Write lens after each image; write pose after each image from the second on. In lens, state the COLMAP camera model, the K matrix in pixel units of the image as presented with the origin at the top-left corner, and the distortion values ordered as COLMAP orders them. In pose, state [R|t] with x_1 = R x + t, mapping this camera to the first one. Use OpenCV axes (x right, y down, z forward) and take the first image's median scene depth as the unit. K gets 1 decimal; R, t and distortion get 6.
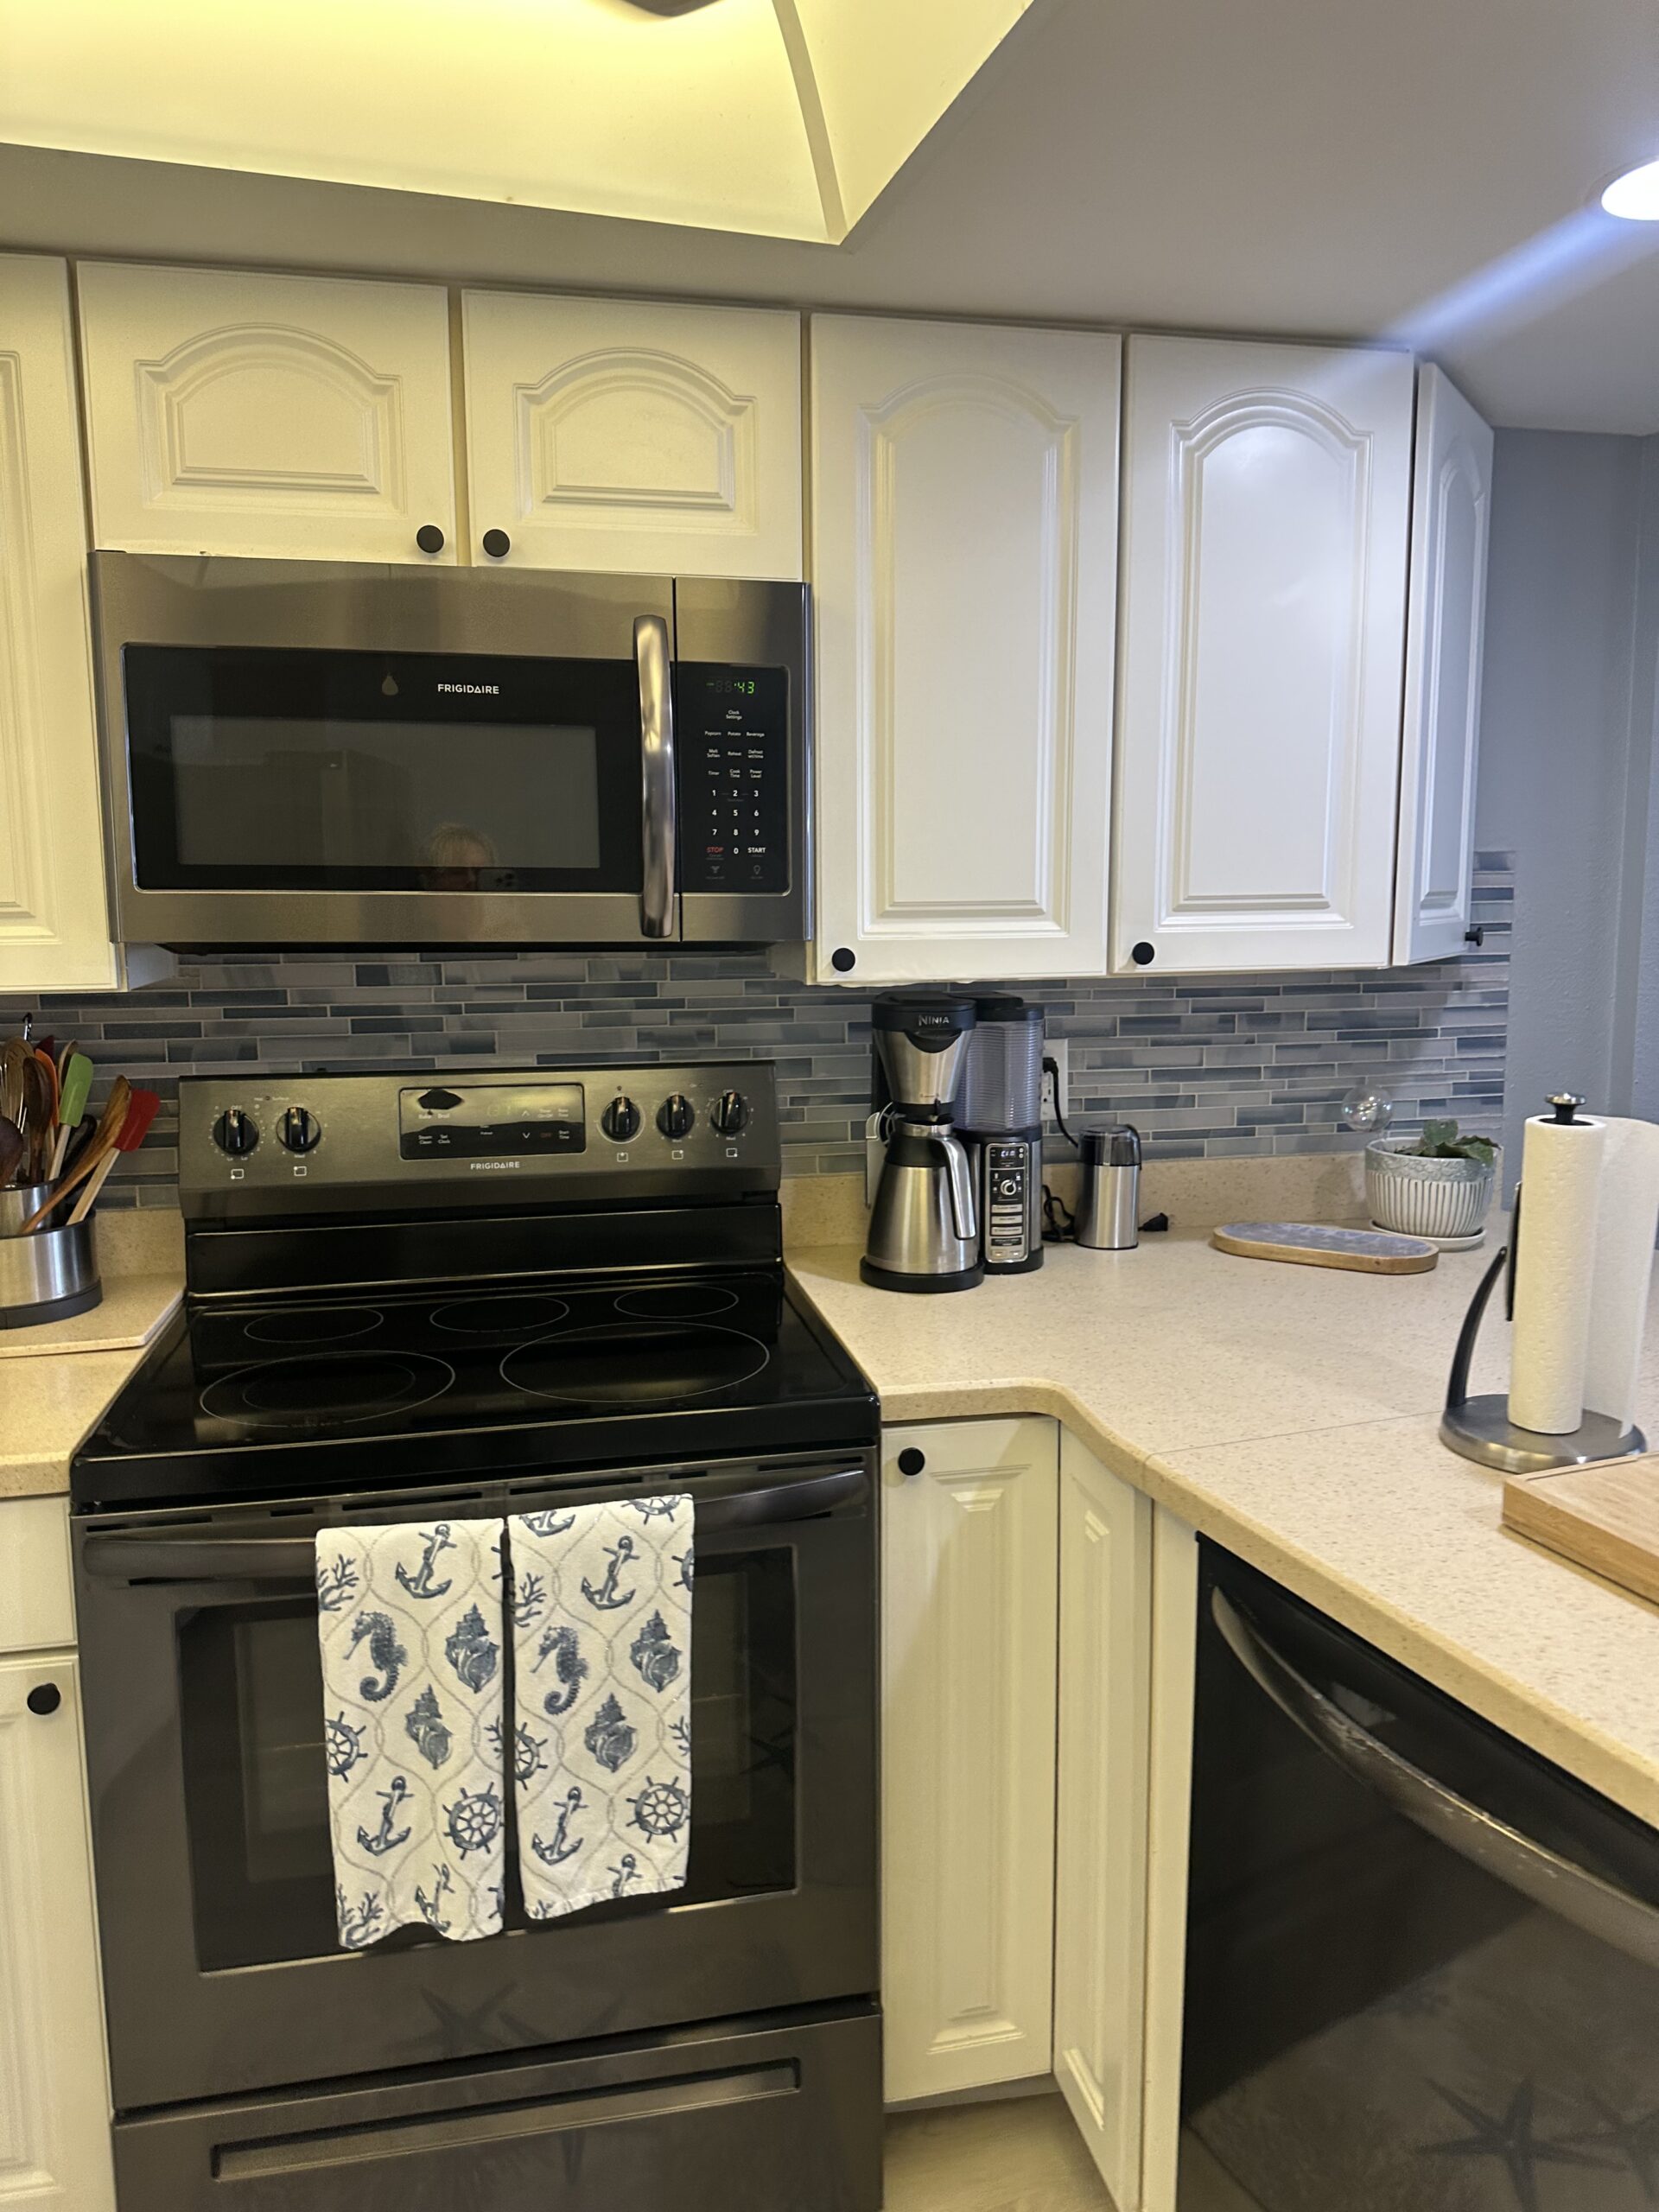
lens RADIAL K [[1560.5, 0, 834.3], [0, 1560.5, 1107.7], [0, 0, 1]] dist [0.171822, -0.344229]
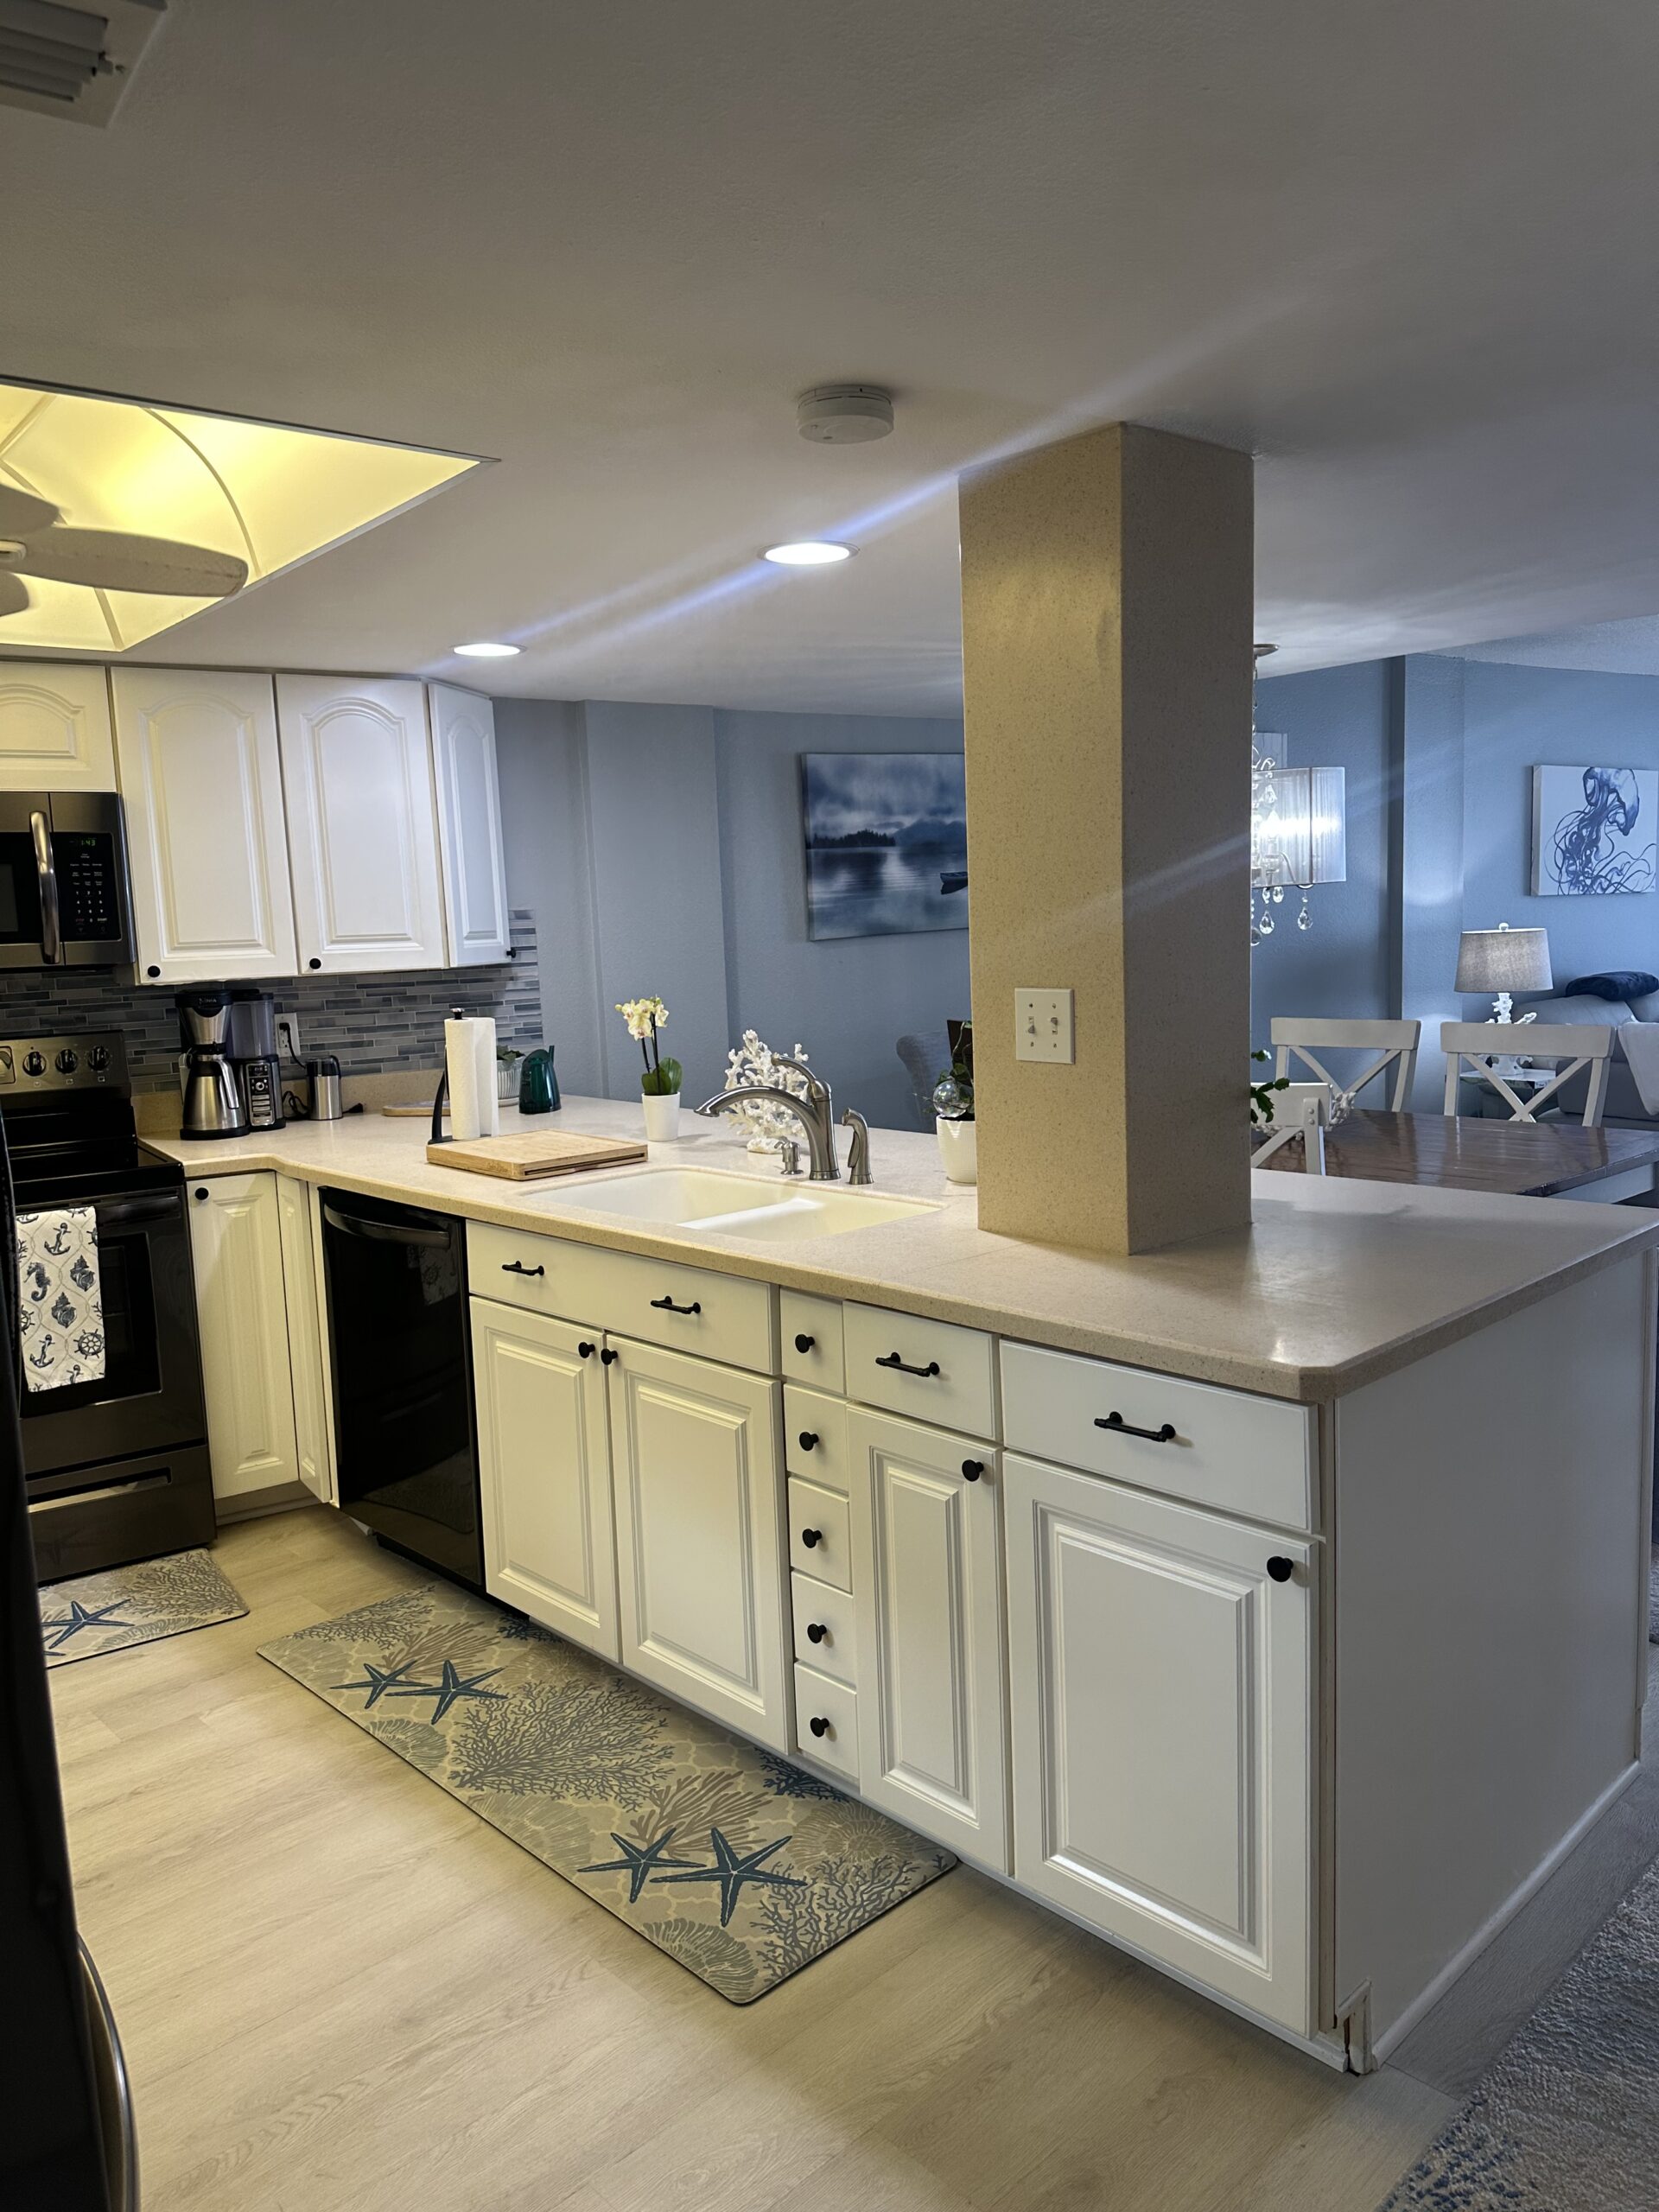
lens RADIAL K [[1560.5, 0, 834.3], [0, 1560.5, 1107.7], [0, 0, 1]] dist [0.171822, -0.344229]
pose [[0.929700, -0.075340, 0.360531, 0.071924], [0.084087, 0.996421, -0.008614, 0.182357], [-0.358592, 0.038324, 0.932708, -1.301899]]
